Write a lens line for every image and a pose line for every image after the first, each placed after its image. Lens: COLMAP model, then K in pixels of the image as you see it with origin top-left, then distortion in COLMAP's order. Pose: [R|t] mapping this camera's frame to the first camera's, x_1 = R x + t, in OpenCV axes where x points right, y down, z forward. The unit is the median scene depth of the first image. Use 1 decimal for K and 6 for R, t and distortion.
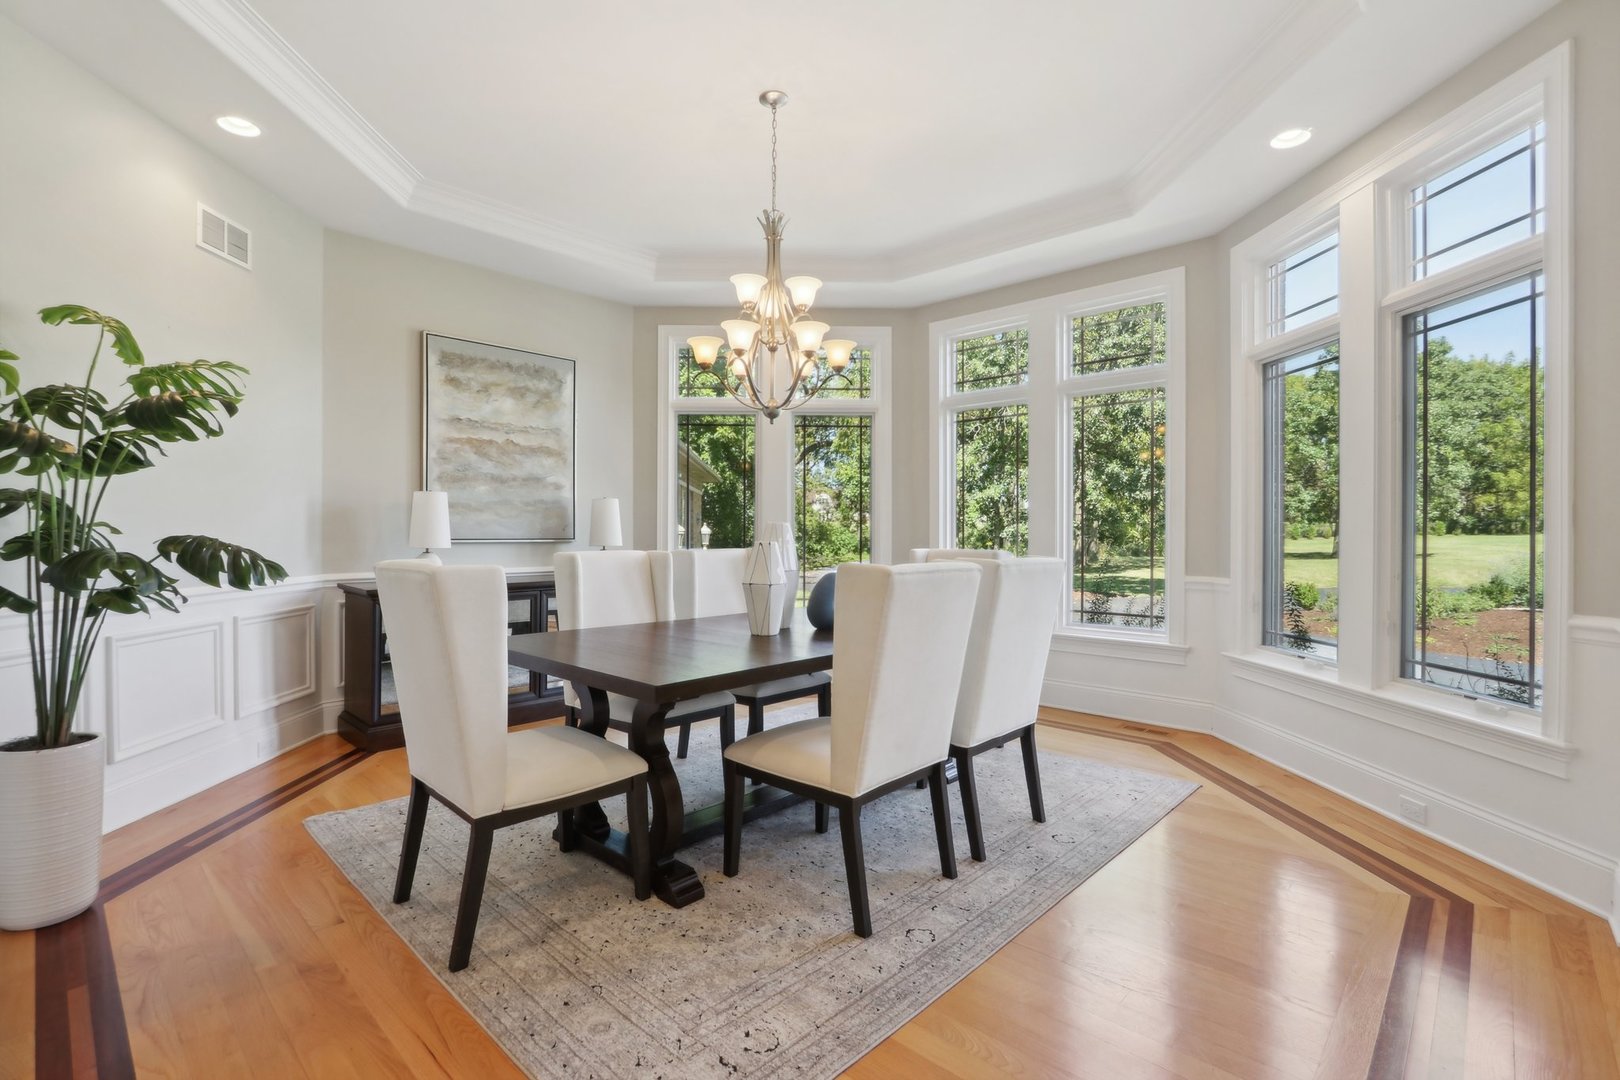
lens RADIAL K [[756.5, 0, 810.8], [0, 756.5, 538.3], [0, 0, 1]] dist [-0.010871, 0.004519]
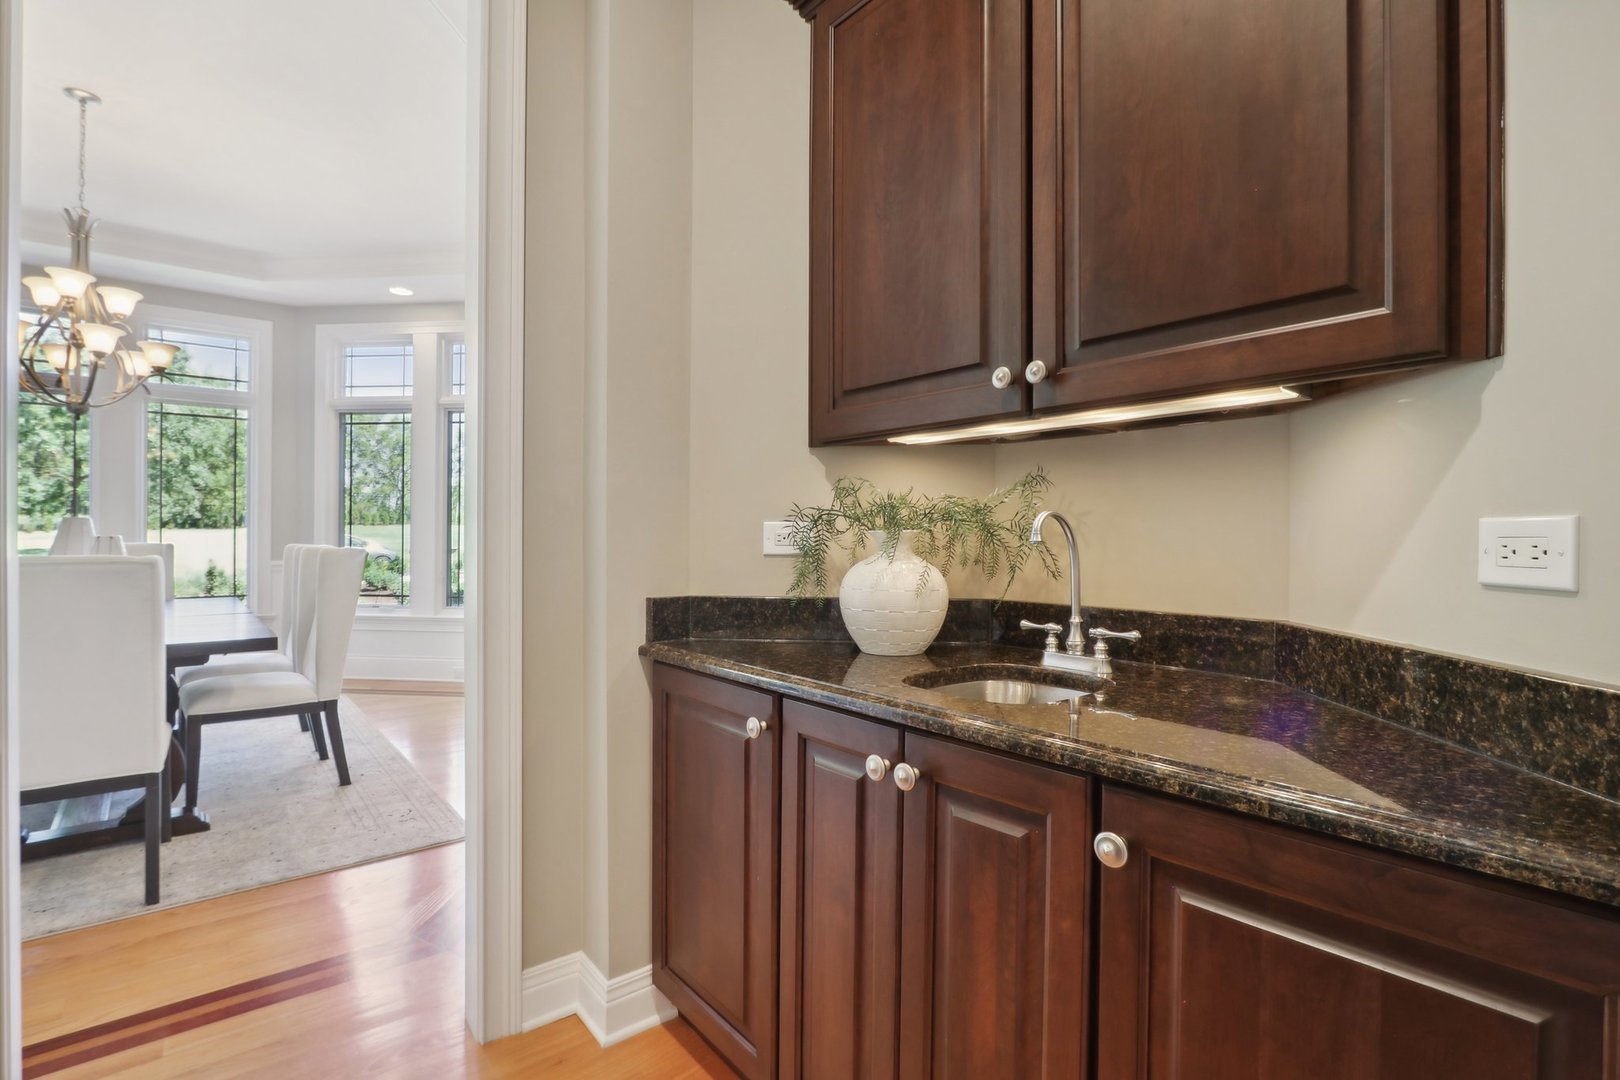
lens RADIAL K [[756.5, 0, 810.1], [0, 756.5, 531.9], [0, 0, 1]] dist [-0.010871, 0.004519]
pose [[0.112483, -0.001921, 0.993652, -0.509442], [0.001835, 0.999997, 0.001725, -0.001615], [-0.993652, 0.001629, 0.112486, -0.043046]]
